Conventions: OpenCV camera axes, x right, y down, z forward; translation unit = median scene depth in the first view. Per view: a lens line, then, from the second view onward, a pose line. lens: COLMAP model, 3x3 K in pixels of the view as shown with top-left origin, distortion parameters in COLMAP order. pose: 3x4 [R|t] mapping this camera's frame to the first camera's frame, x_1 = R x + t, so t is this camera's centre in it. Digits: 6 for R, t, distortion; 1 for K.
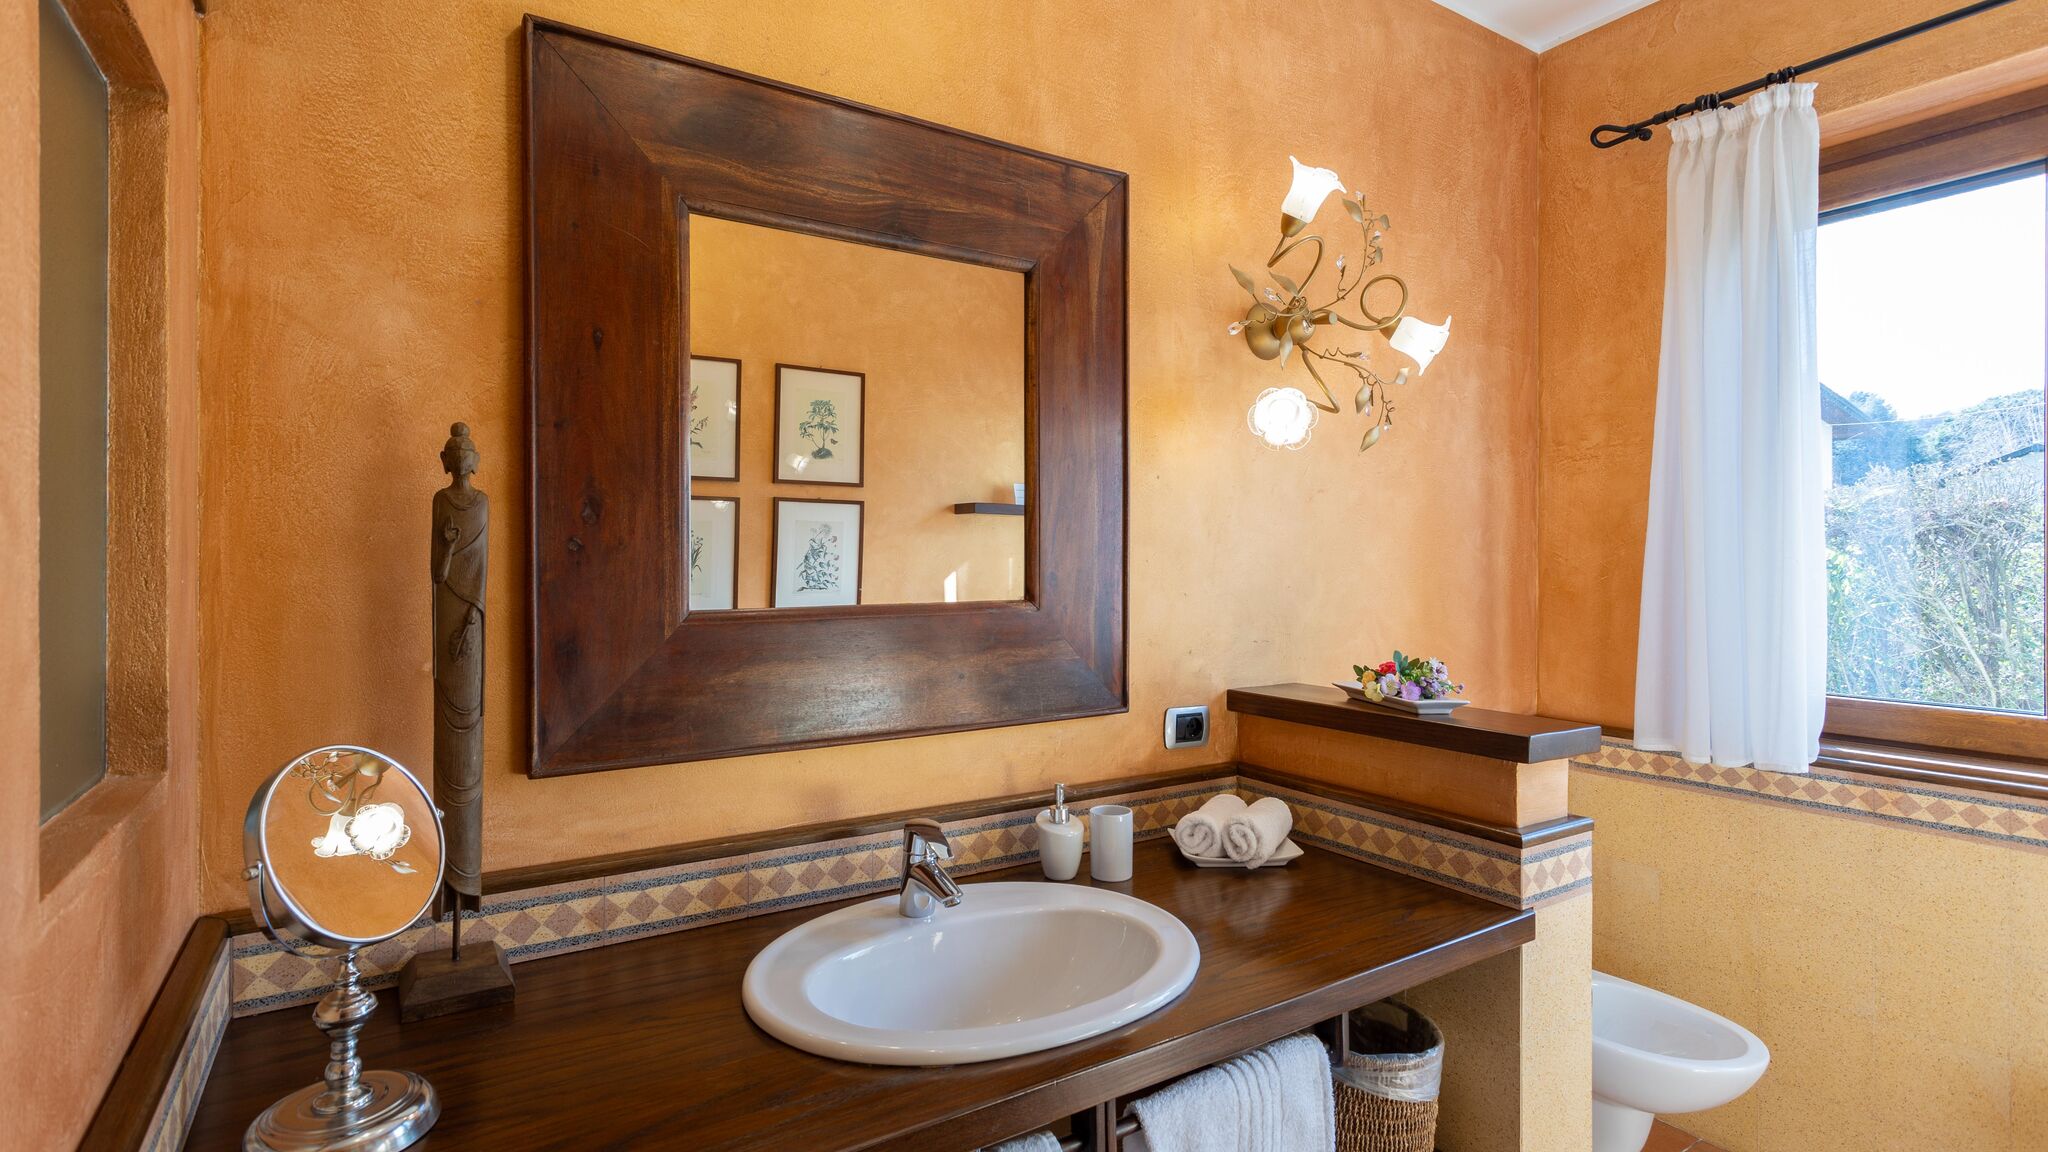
lens RADIAL K [[977.8, 0, 1030.4], [0, 977.8, 556.1], [0, 0, 1]] dist [-0.002118, 0.005105]
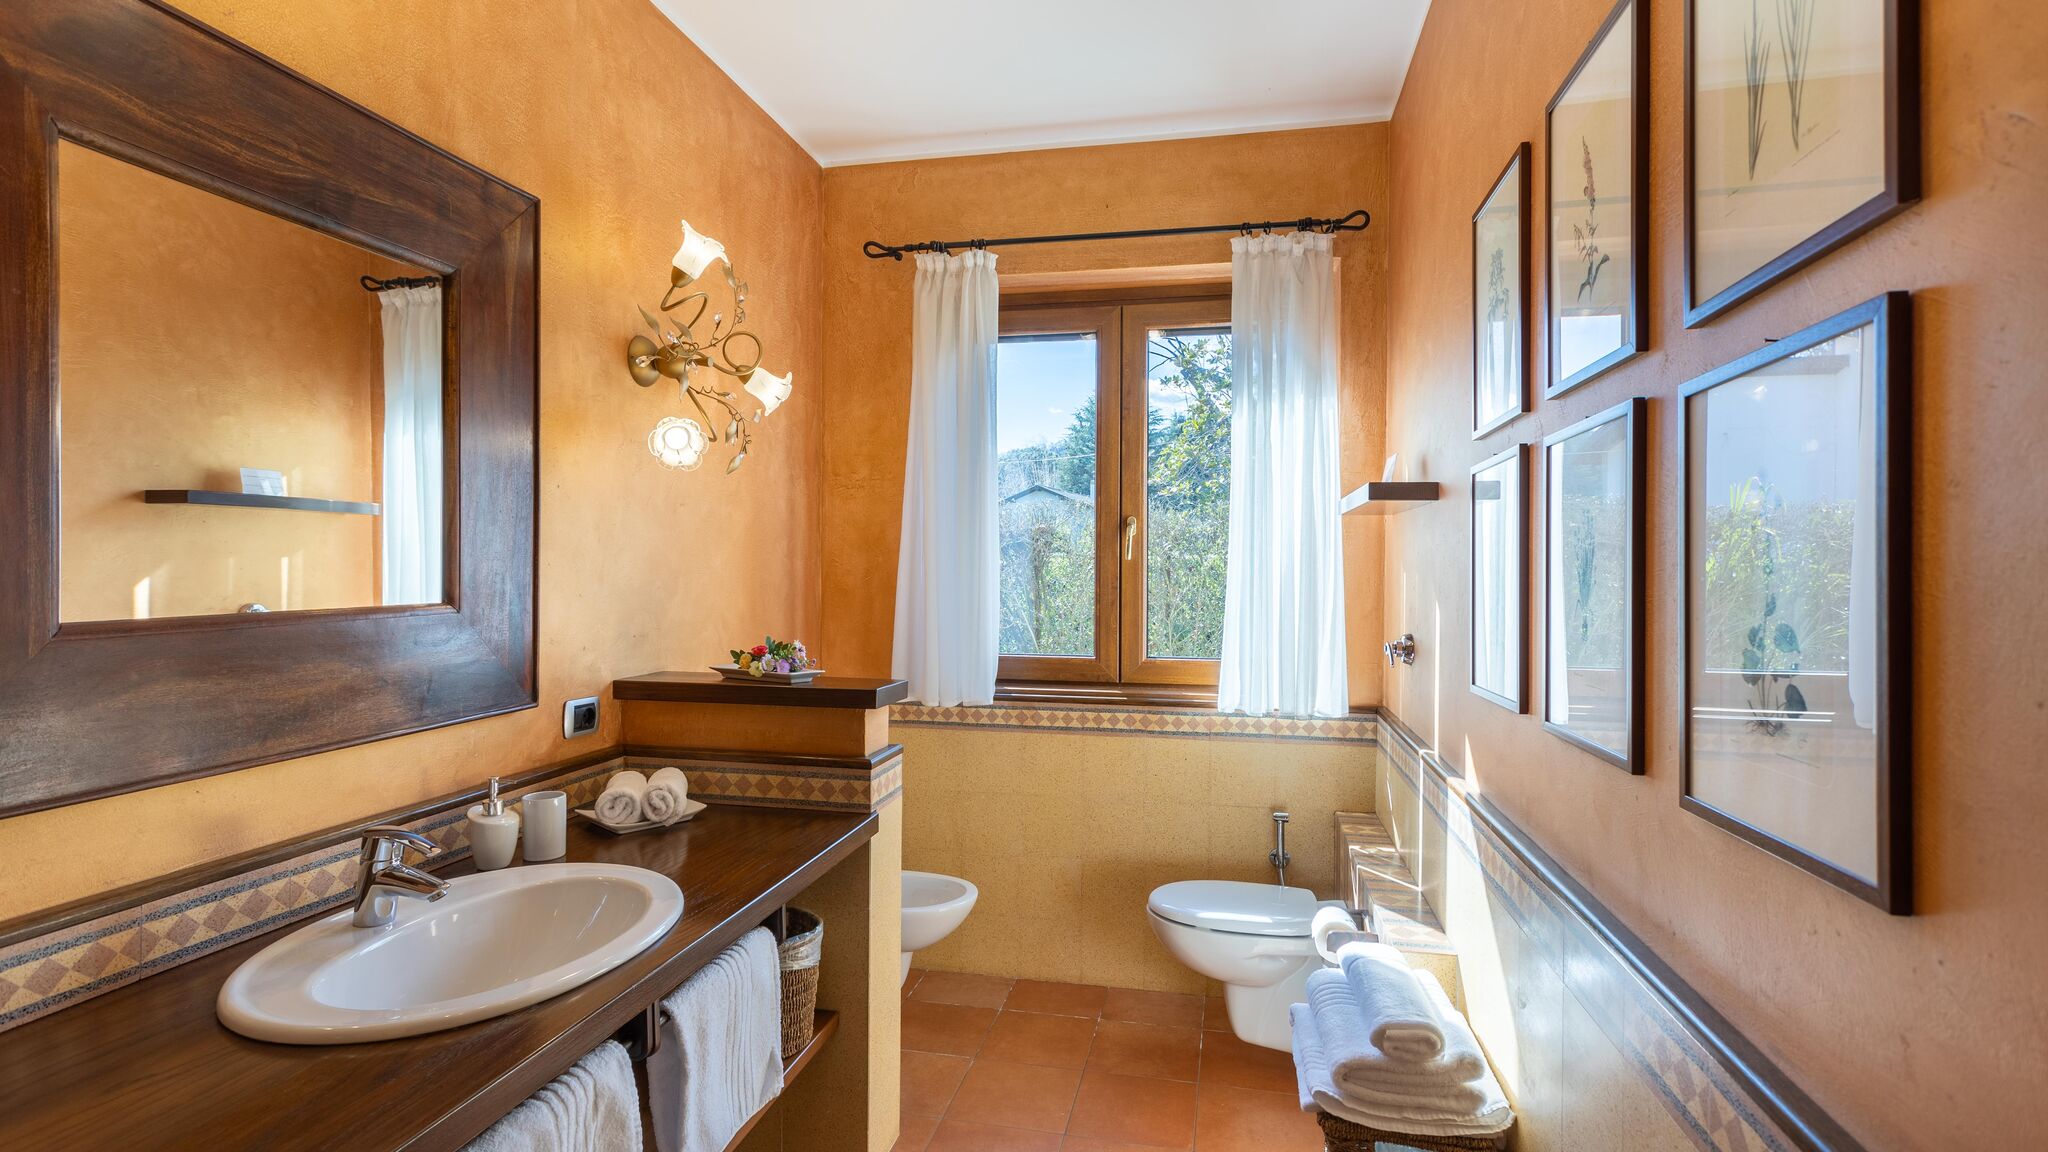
lens RADIAL K [[977.8, 0, 1030.4], [0, 977.8, 556.1], [0, 0, 1]] dist [-0.002118, 0.005105]
pose [[0.698690, 0.010380, 0.715349, -0.298001], [-0.008490, 0.999945, -0.006218, -0.001939], [-0.715374, -0.001729, 0.698739, -0.128569]]
